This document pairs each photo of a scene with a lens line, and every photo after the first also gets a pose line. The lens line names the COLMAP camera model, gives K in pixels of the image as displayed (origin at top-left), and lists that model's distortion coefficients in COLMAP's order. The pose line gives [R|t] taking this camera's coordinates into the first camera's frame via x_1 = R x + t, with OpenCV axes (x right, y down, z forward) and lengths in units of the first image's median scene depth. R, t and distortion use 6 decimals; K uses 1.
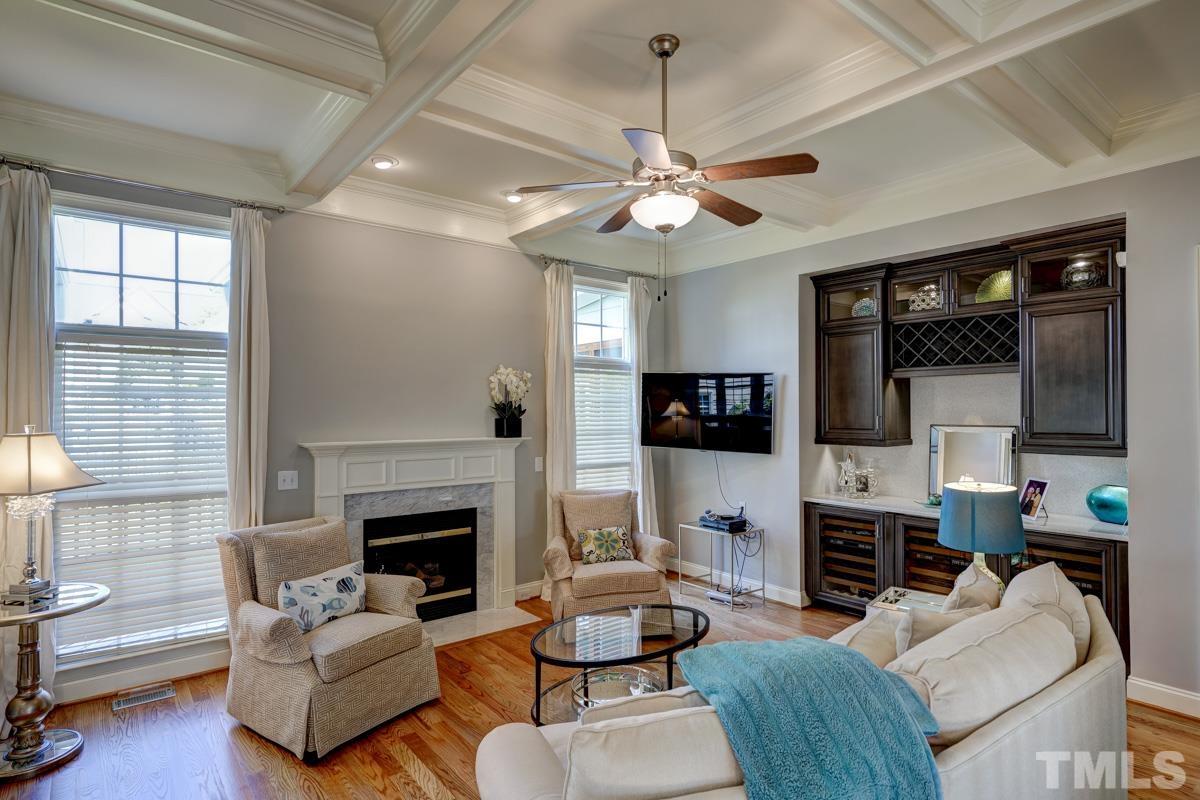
lens RADIAL K [[625.0, 0, 606.5], [0, 625.0, 402.7], [0, 0, 1]] dist [0.002202, 0.001436]
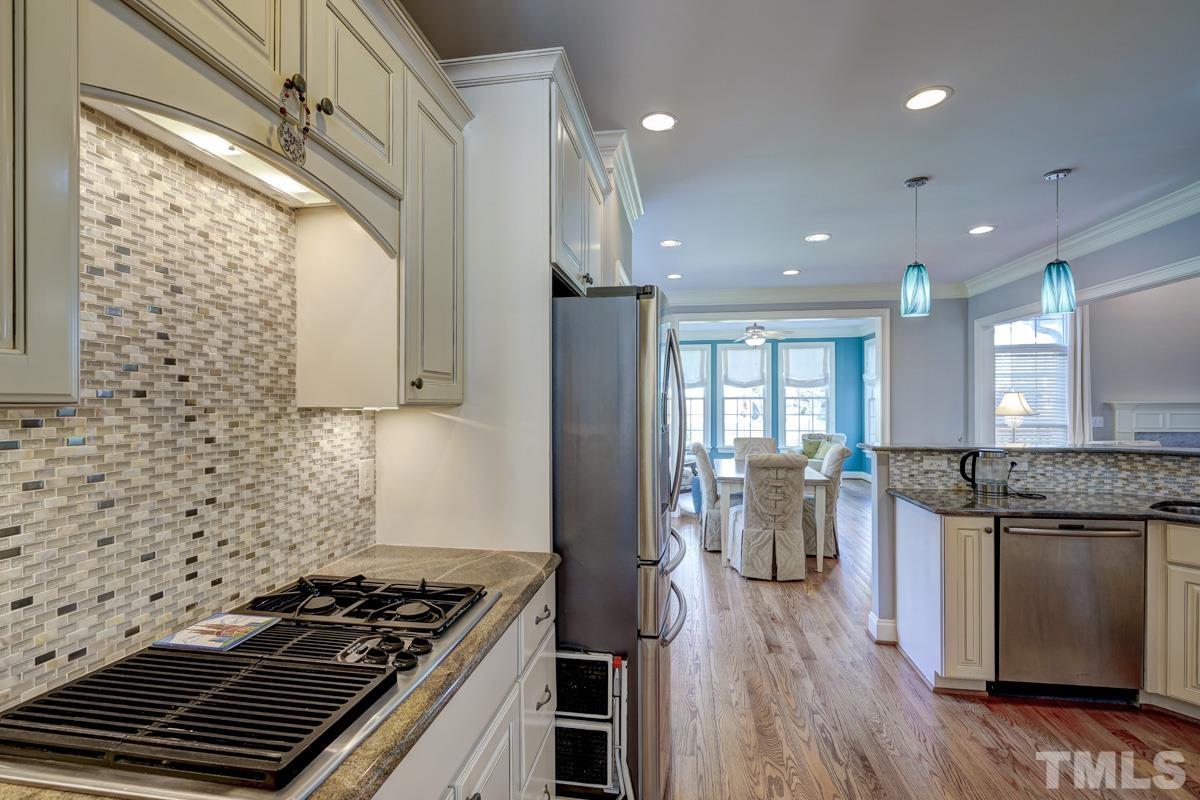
lens RADIAL K [[549.7, 0, 594.0], [0, 549.7, 405.6], [0, 0, 1]] dist [-0.008861, 0.003432]
pose [[0.671393, 0.001918, -0.741099, -0.325936], [0.009732, 0.999888, 0.011405, 0.047070], [0.741037, -0.014870, 0.671299, -1.167874]]
